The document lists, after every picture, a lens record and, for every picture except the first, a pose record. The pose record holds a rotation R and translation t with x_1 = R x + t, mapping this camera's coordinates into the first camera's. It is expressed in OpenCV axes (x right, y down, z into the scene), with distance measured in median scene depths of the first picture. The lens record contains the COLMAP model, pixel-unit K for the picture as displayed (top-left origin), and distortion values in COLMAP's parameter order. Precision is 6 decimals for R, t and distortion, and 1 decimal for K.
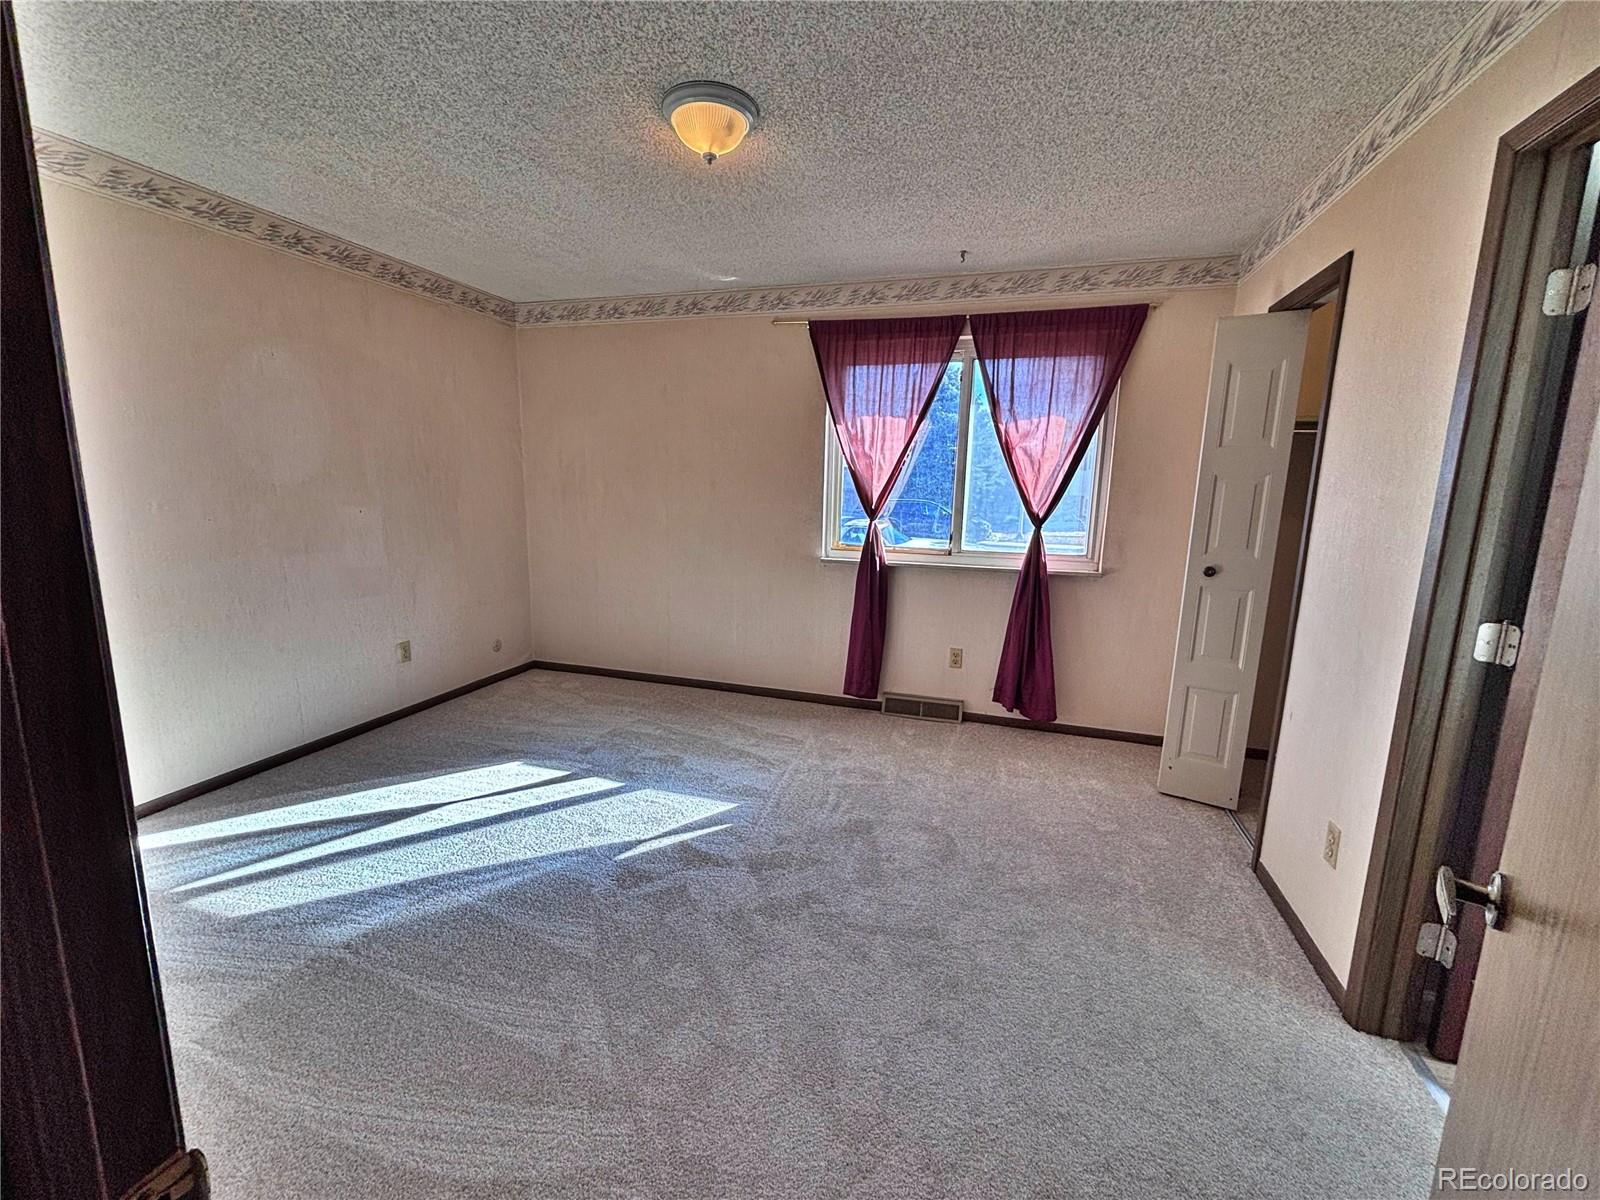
lens RADIAL K [[667.9, 0, 800.0], [0, 667.9, 600.0], [0, 0, 1]] dist [0.003786, 0.000457]
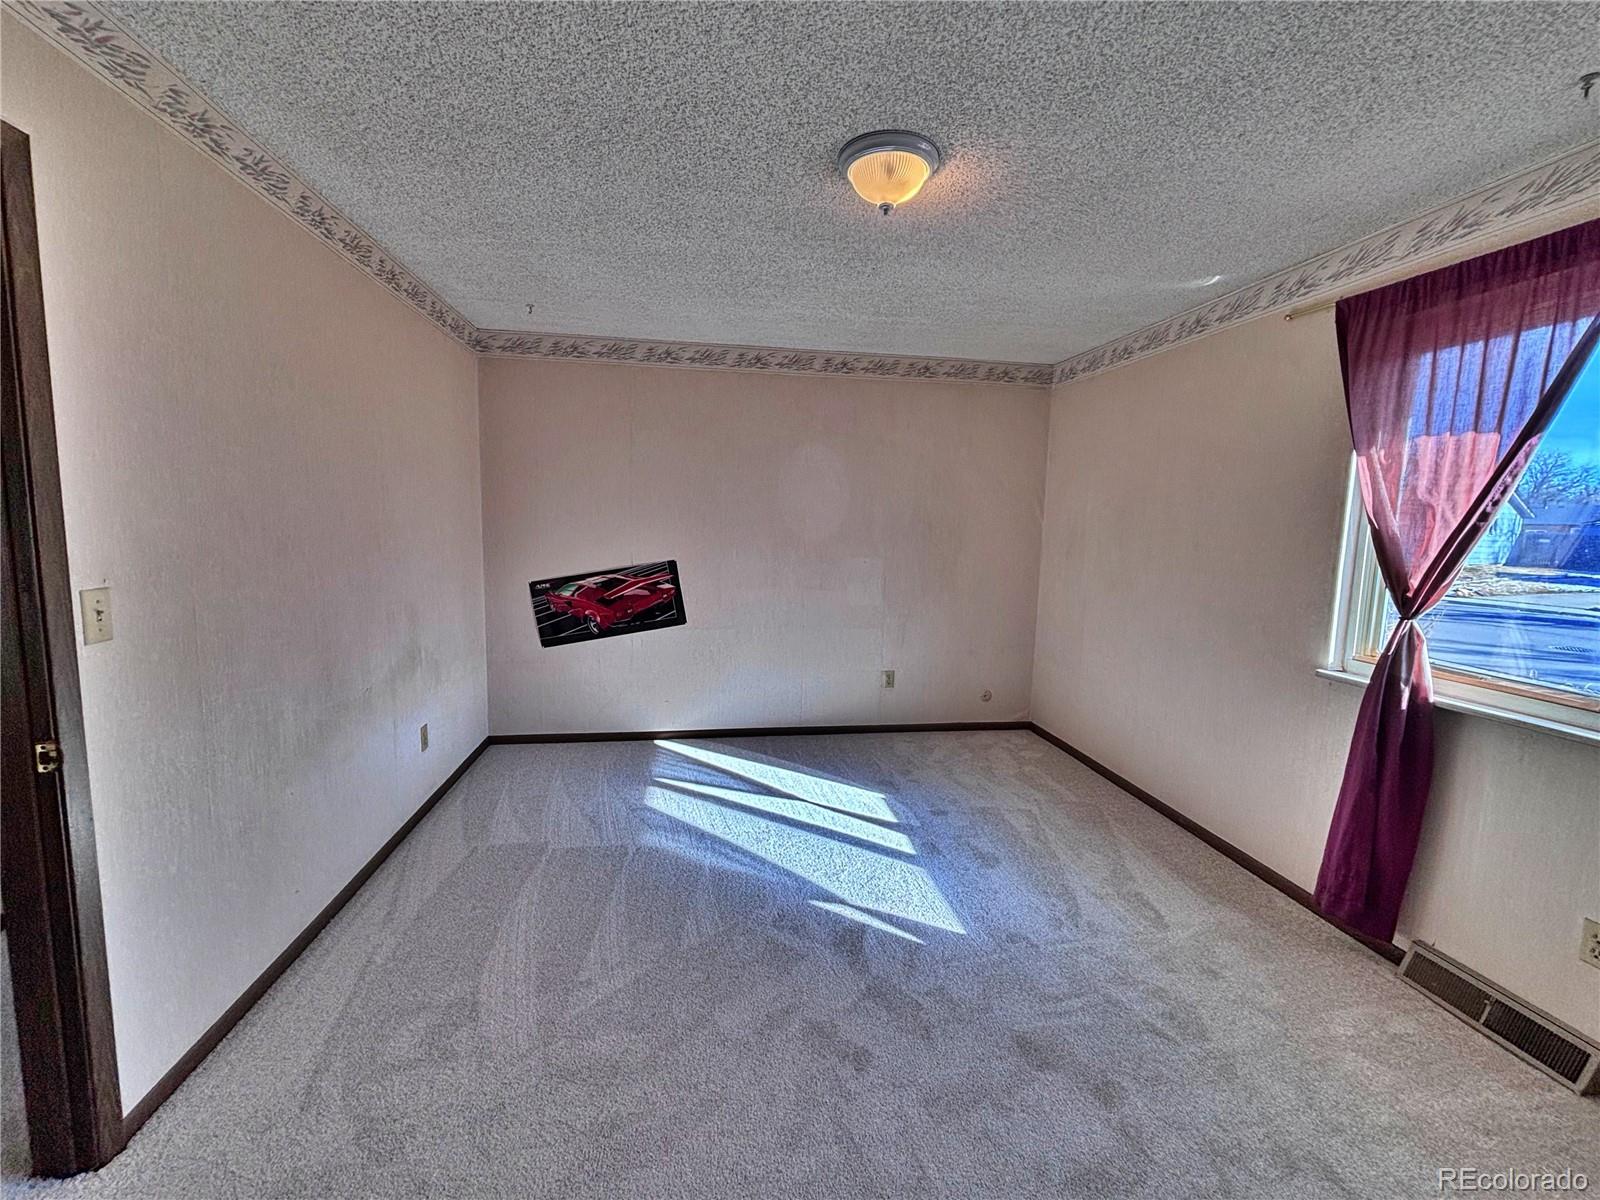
lens RADIAL K [[674.7, 0, 799.2], [0, 674.7, 593.8], [0, 0, 1]] dist [0.001507, -0.000342]
pose [[0.431125, 0.090196, -0.897773, 0.442576], [-0.174670, 0.984512, 0.015031, -0.067317], [0.885224, 0.150334, 0.440203, 0.332790]]
